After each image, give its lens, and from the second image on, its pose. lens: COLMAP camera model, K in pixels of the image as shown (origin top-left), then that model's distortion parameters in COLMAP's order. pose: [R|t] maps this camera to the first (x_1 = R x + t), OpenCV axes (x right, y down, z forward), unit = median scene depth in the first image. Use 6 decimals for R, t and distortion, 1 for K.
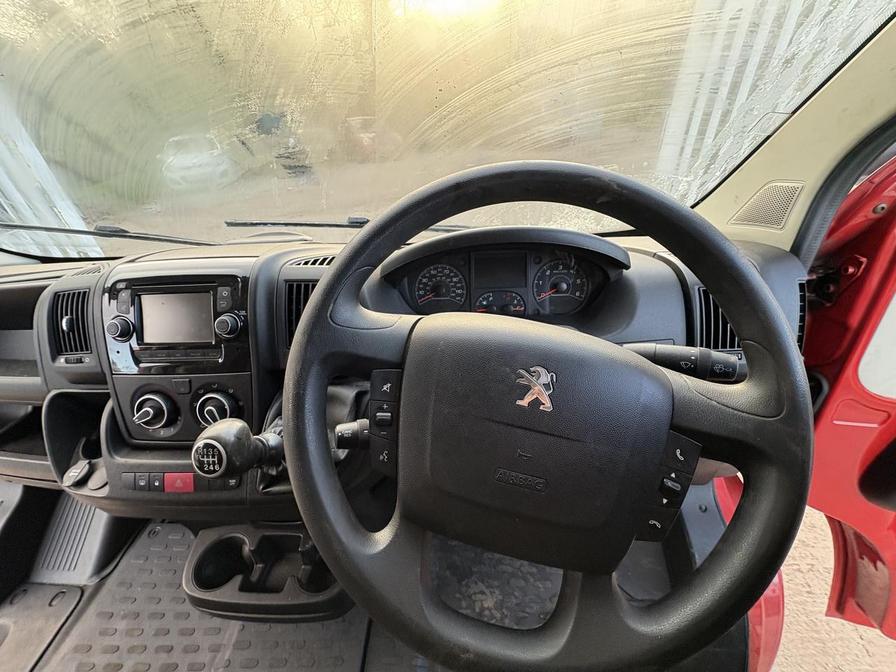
lens RADIAL K [[355.4, 0, 448.0], [0, 355.4, 336.0], [0, 0, 1]] dist [0.000474, 0.000114]
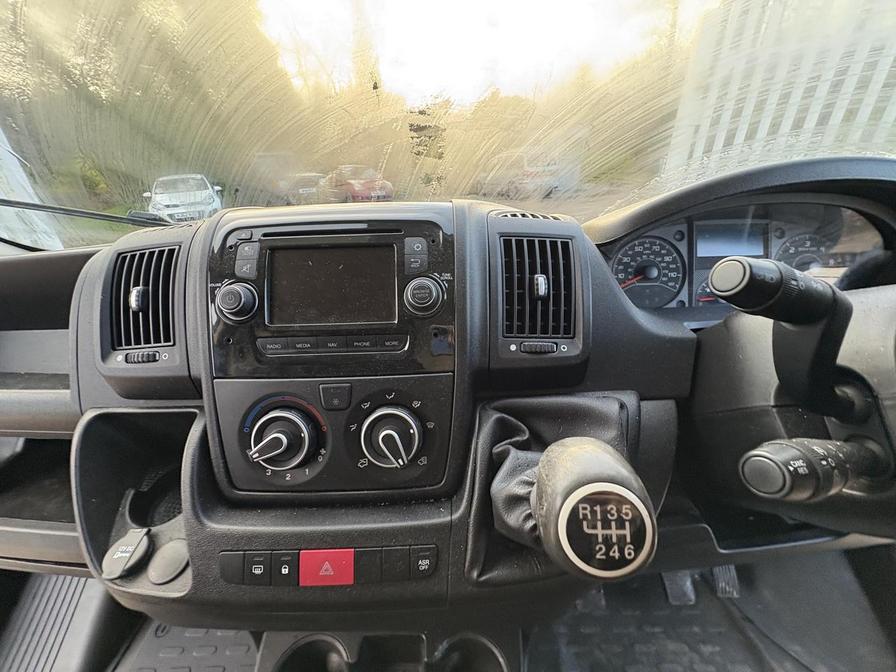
lens RADIAL K [[355.4, 0, 448.0], [0, 355.4, 336.0], [0, 0, 1]] dist [0.000474, 0.000114]
pose [[0.998384, 0.006397, 0.056470, -0.559820], [0.000373, 0.992885, -0.119073, 0.105157], [-0.056830, 0.118902, 0.991278, 0.357183]]
